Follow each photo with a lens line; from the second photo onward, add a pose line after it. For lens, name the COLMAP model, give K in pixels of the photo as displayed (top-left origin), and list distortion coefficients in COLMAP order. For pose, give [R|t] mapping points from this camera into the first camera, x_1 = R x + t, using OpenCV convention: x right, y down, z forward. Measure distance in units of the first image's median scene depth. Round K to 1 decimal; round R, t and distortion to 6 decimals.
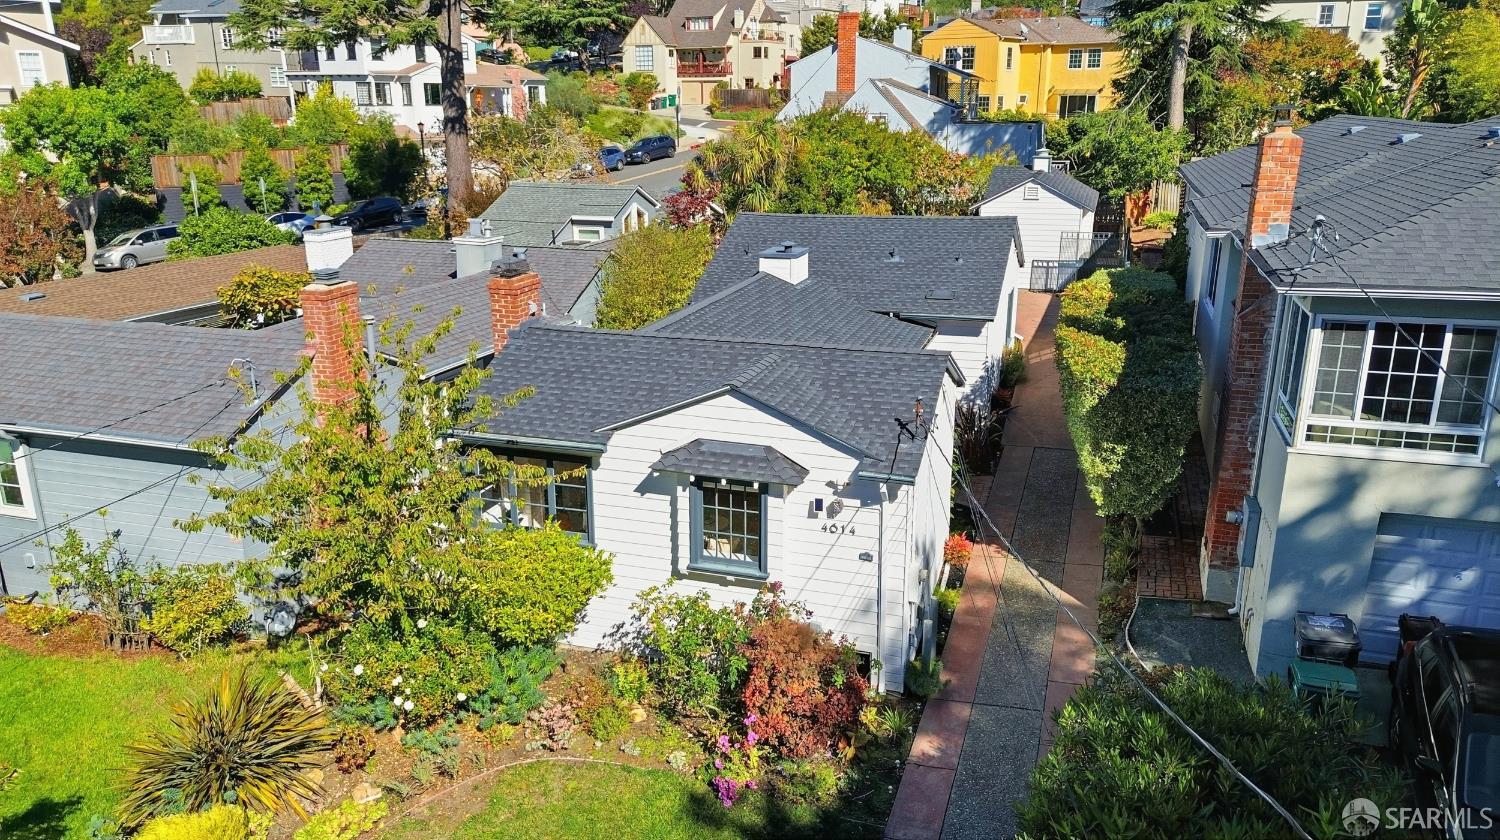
lens RADIAL K [[1044.3, 0, 750.0], [0, 1044.3, 420.0], [0, 0, 1]] dist [-0.010987, -0.003454]
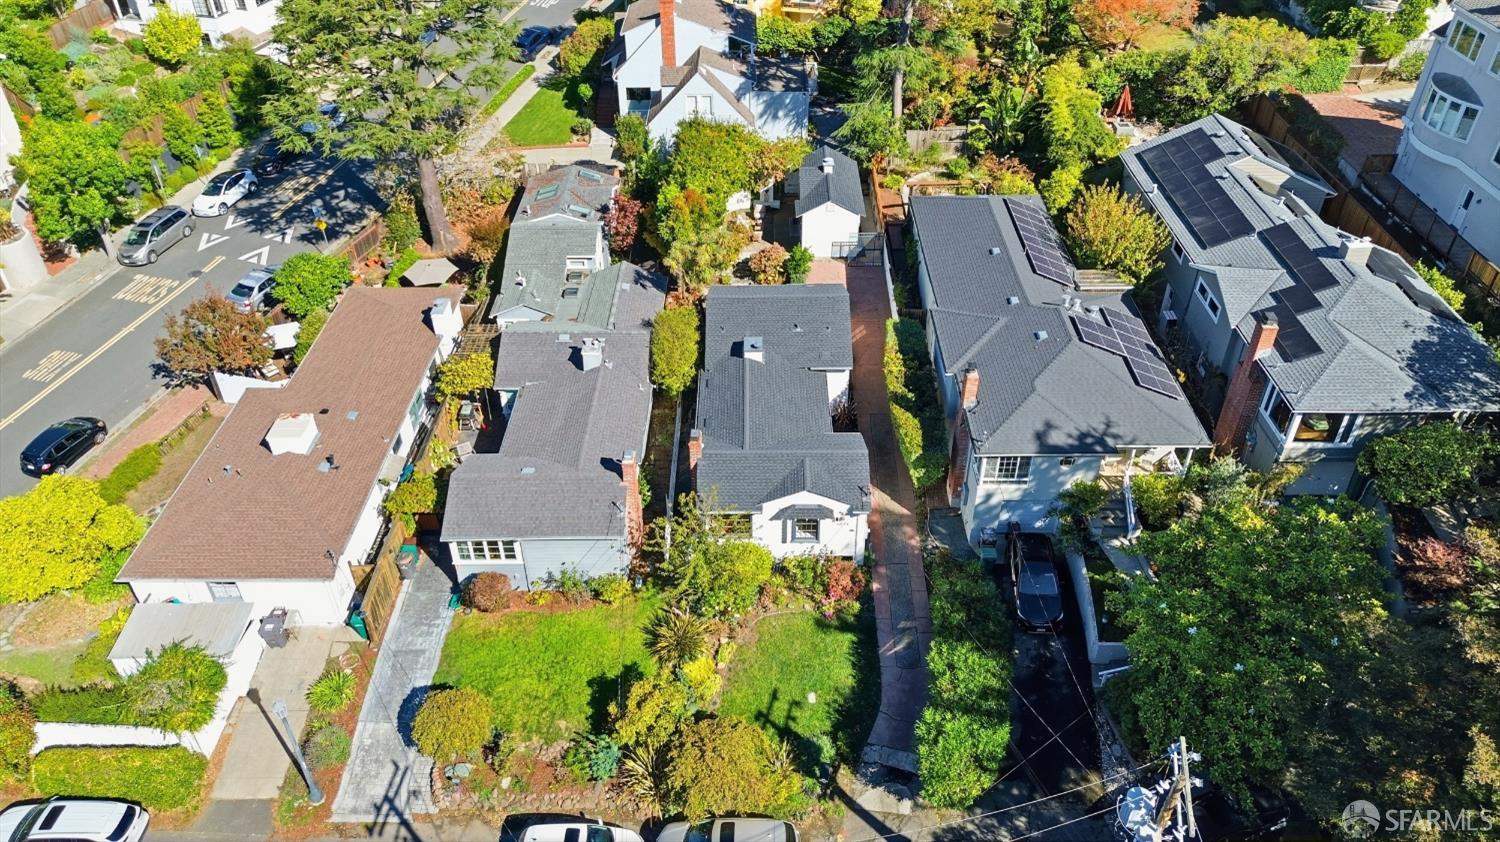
lens RADIAL K [[1044.3, 0, 750.0], [0, 1044.3, 421.0], [0, 0, 1]] dist [-0.010987, -0.003454]
pose [[0.949545, -0.172241, 0.262103, -0.907233], [0.070305, 0.931331, 0.357323, -1.269758], [-0.305650, -0.320867, 0.896450, -1.529347]]
